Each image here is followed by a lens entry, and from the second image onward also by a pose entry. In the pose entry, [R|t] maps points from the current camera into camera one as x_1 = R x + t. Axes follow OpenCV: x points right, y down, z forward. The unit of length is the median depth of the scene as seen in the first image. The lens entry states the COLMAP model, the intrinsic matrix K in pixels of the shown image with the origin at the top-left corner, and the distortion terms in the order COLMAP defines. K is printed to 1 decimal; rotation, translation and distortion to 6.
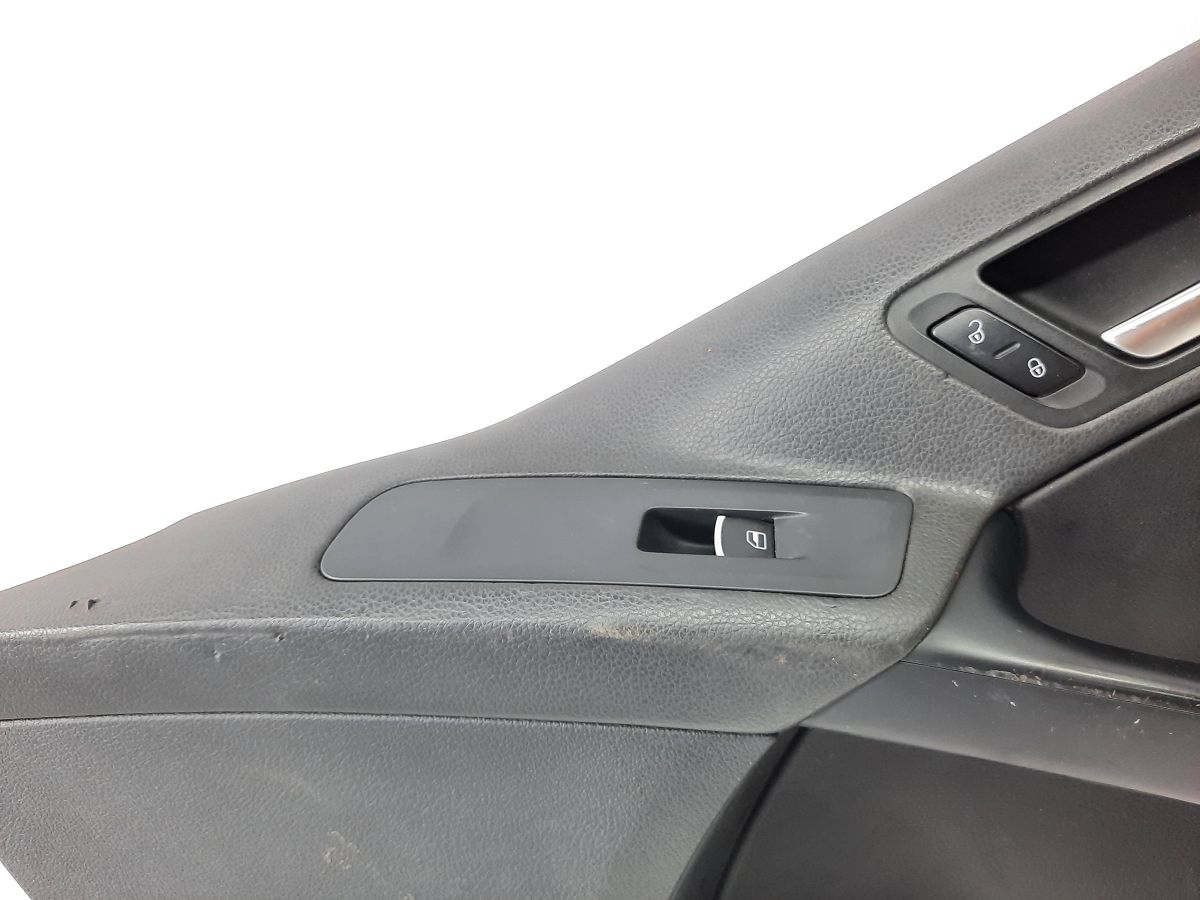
lens RADIAL K [[889.0, 0, 600.0], [0, 889.0, 450.0], [0, 0, 1]] dist [0.035871, -0.061274]
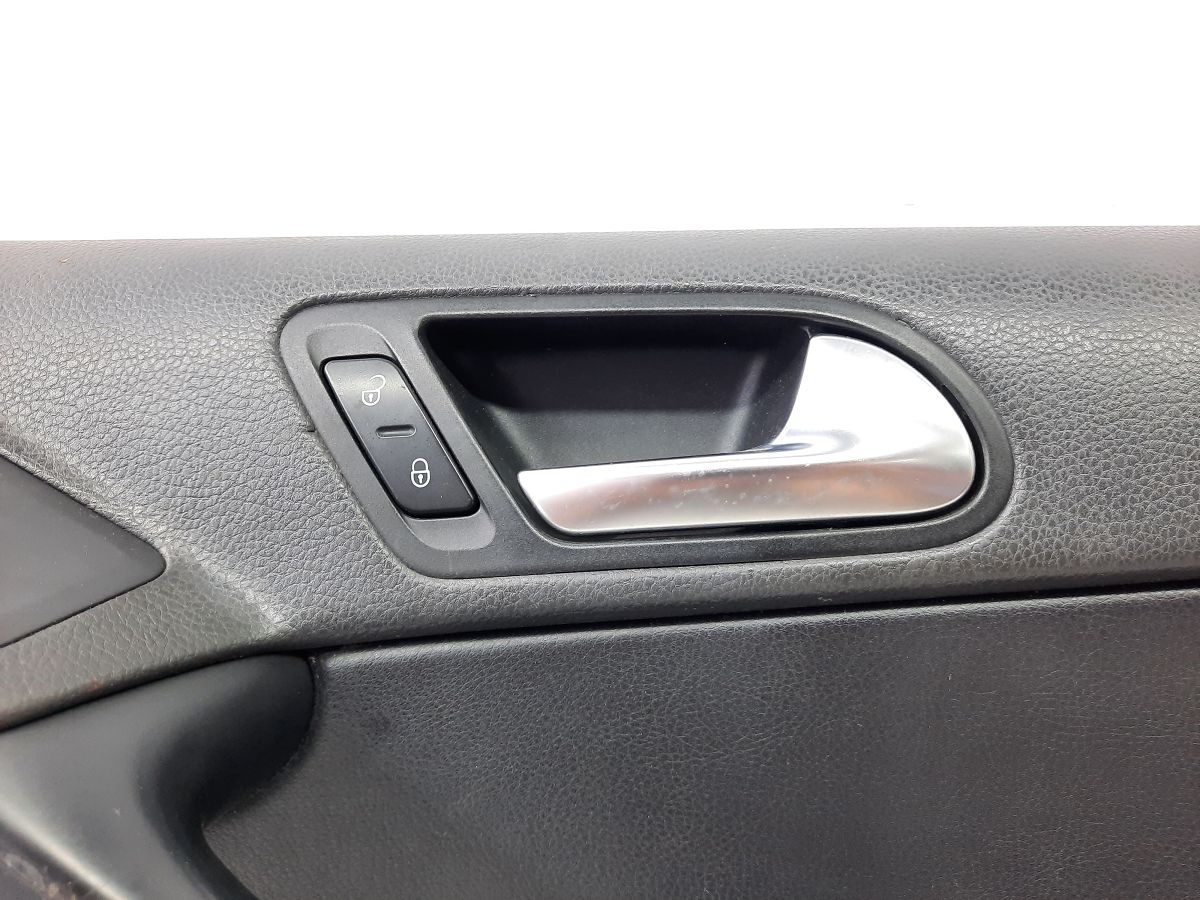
lens RADIAL K [[889.0, 0, 600.0], [0, 889.0, 450.0], [0, 0, 1]] dist [0.035871, -0.061274]
pose [[0.861577, 0.486602, 0.144582, 0.488566], [-0.437176, 0.856027, -0.275855, 0.021732], [-0.257997, 0.174462, 0.950263, 0.299033]]
